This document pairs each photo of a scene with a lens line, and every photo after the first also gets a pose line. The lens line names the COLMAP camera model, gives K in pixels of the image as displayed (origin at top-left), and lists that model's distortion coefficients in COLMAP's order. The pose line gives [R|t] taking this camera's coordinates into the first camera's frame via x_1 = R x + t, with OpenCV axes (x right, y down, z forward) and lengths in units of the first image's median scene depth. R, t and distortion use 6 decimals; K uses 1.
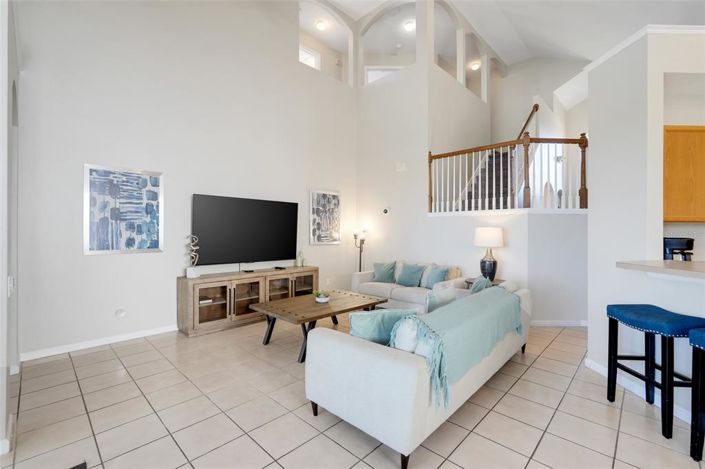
lens RADIAL K [[312.3, 0, 353.4], [0, 312.3, 234.3], [0, 0, 1]] dist [-0.000899, 0.001684]
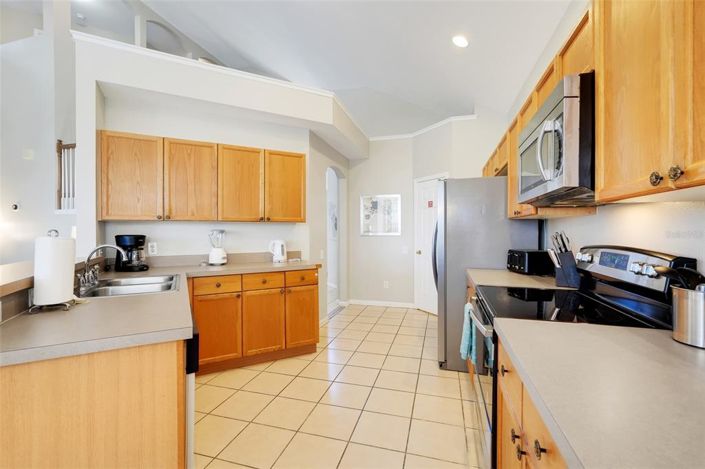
lens RADIAL K [[312.3, 0, 353.9], [0, 312.3, 232.4], [0, 0, 1]] dist [-0.000899, 0.001684]
pose [[0.883499, -0.016233, 0.468152, 0.724853], [0.014597, 0.999868, 0.007124, 0.000191], [-0.468206, 0.000540, 0.883619, -0.208697]]
